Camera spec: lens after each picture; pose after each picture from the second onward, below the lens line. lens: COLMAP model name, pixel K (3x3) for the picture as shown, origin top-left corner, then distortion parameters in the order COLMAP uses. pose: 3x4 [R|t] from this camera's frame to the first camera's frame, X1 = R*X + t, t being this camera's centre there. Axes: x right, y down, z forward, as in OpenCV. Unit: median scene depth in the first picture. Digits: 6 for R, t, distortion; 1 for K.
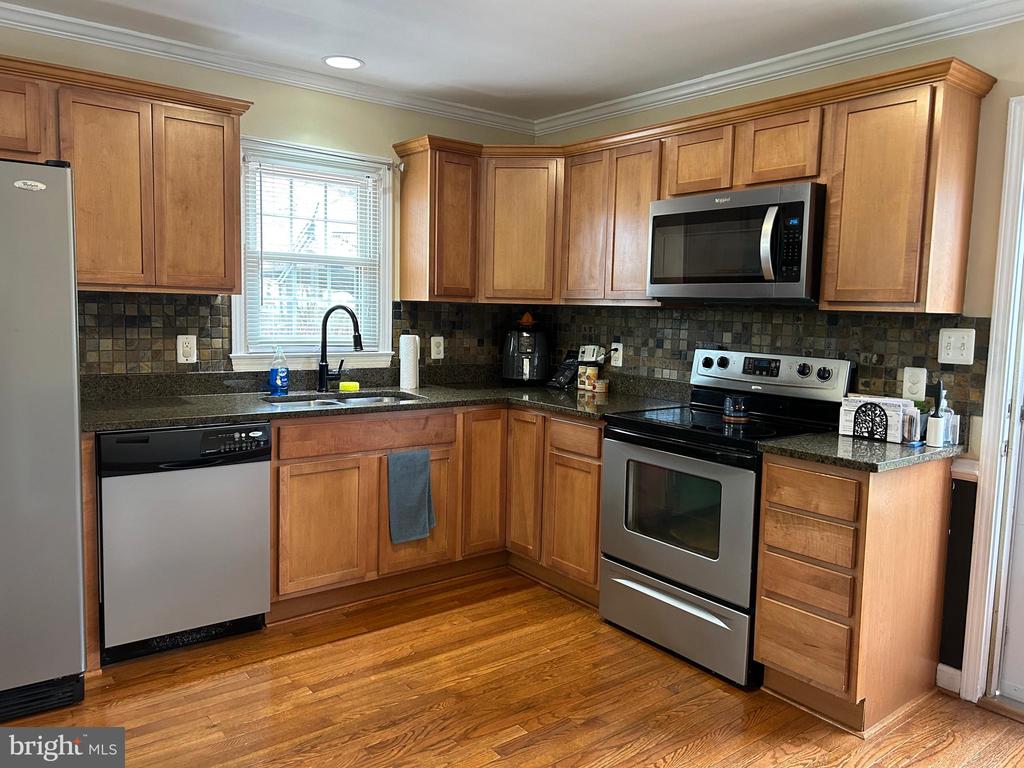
lens RADIAL K [[773.0, 0, 515.8], [0, 773.0, 377.2], [0, 0, 1]] dist [0.065809, -0.068239]
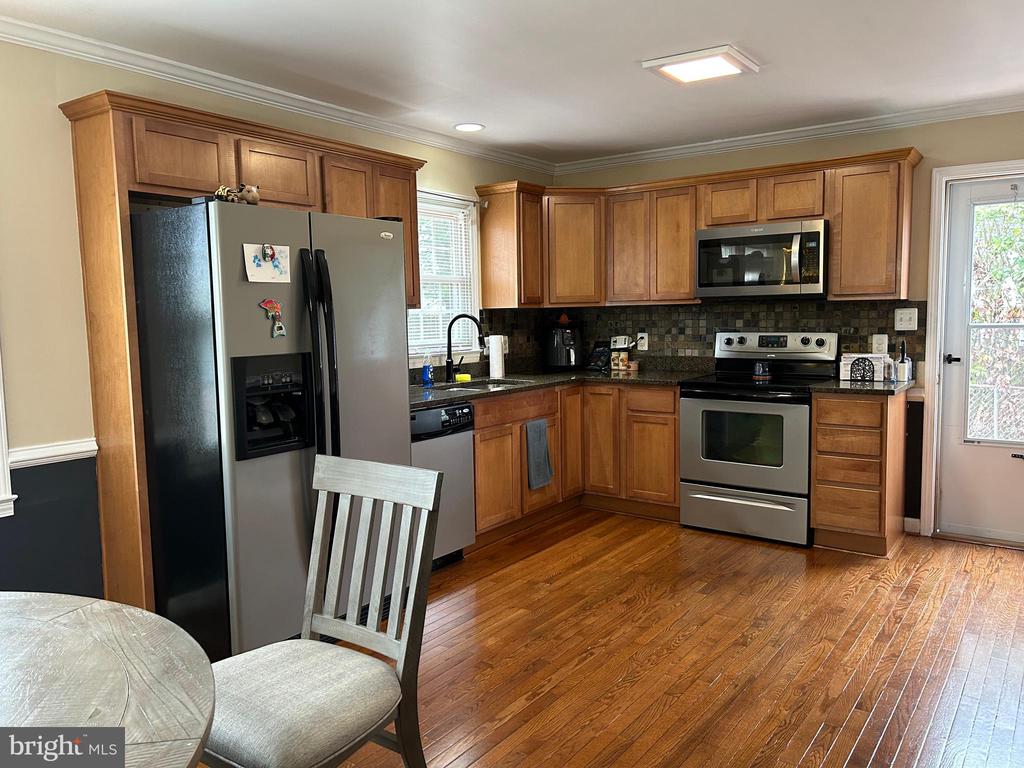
lens RADIAL K [[774.9, 0, 512.0], [0, 774.9, 384.0], [0, 0, 1]] dist [0.082024, -0.093614]
pose [[0.959422, -0.070688, 0.272969, -0.566768], [0.069843, 0.997476, 0.012824, 0.013648], [-0.273187, 0.006761, 0.961937, -0.287161]]
